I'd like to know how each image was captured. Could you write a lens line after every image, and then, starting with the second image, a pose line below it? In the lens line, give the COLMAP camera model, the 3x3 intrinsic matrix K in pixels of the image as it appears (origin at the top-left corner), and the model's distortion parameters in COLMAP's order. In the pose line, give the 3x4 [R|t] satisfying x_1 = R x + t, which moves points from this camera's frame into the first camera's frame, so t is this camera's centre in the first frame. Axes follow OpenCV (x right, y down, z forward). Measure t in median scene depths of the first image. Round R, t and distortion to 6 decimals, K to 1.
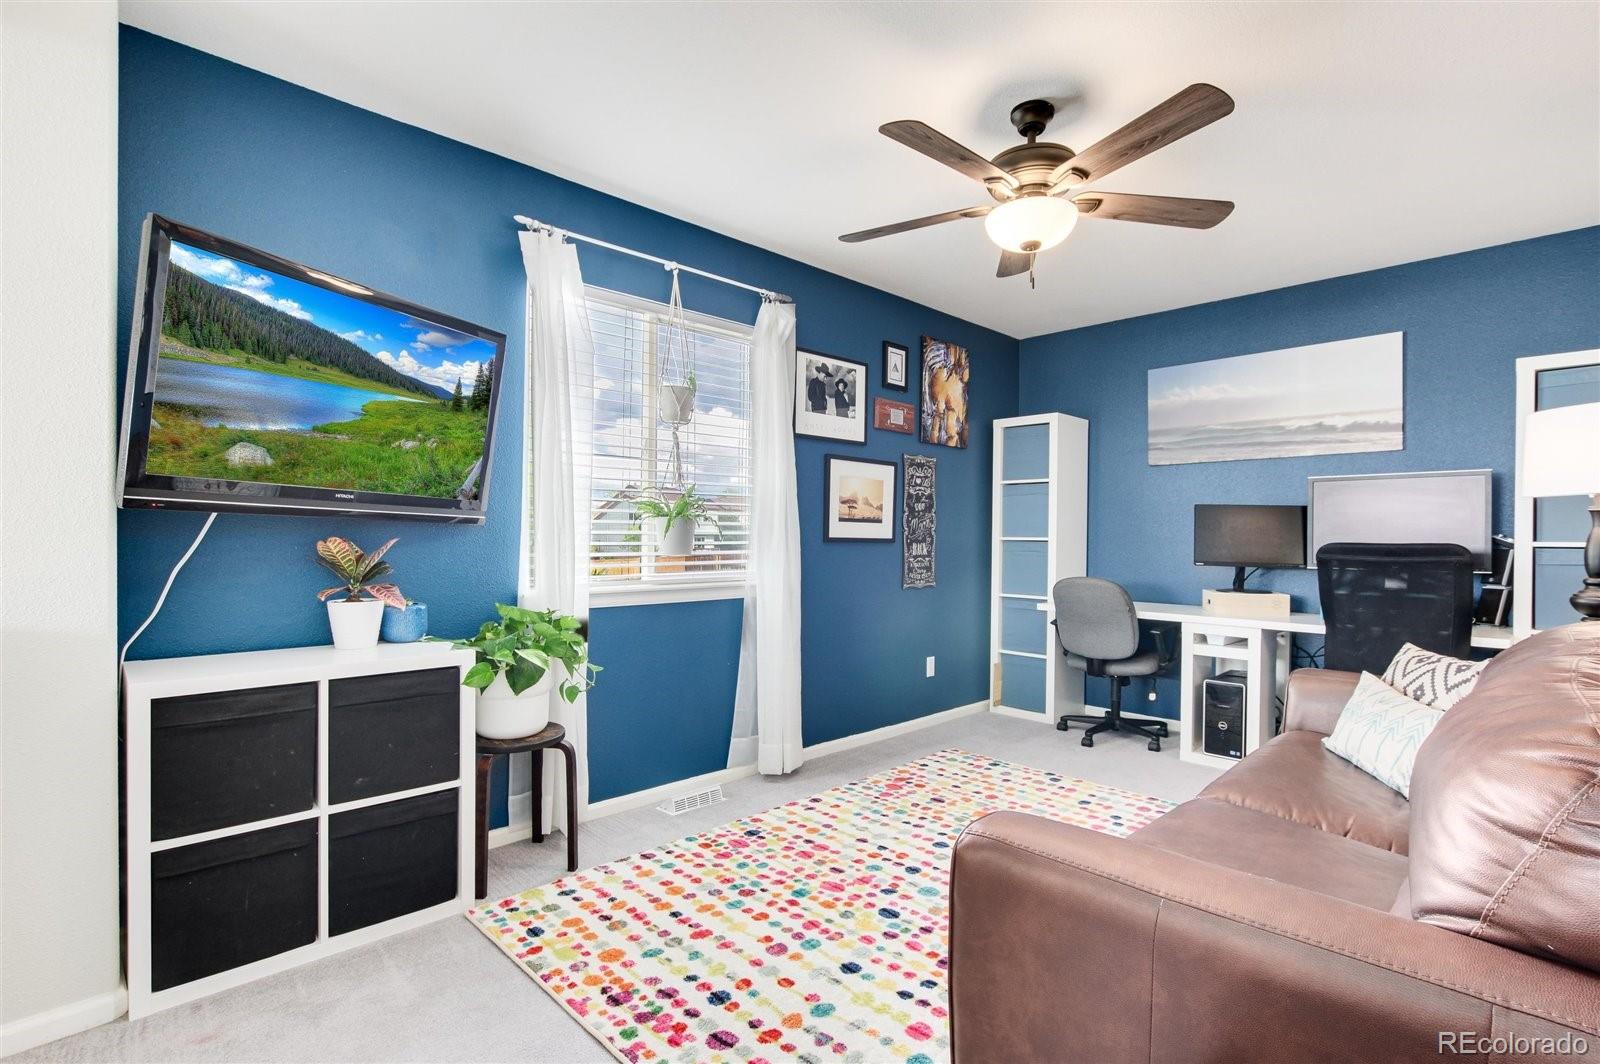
lens RADIAL K [[748.9, 0, 799.7], [0, 748.9, 538.7], [0, 0, 1]] dist [-0.019695, 0.013872]
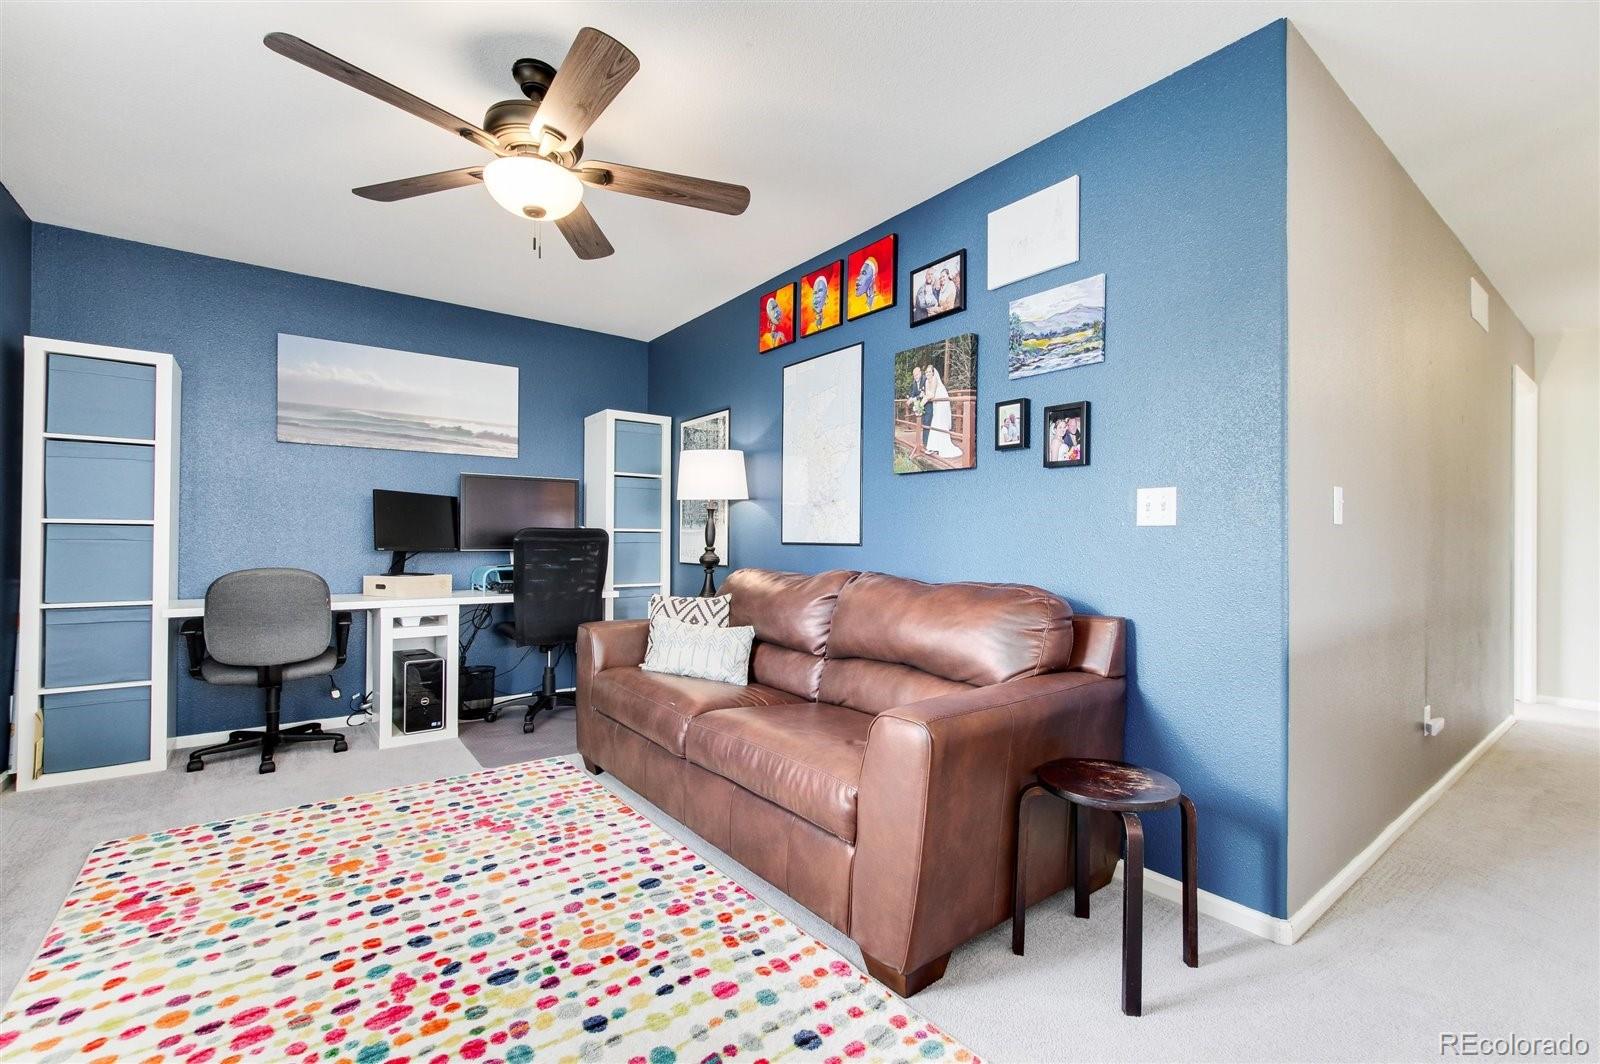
lens RADIAL K [[698.7, 0, 810.6], [0, 698.7, 536.1], [0, 0, 1]] dist [-0.013406, 0.007296]
pose [[0.104045, 0.000493, 0.994572, -0.391761], [-0.001705, 0.999998, -0.000318, 0.018662], [-0.994571, -0.001662, 0.104046, 0.394586]]
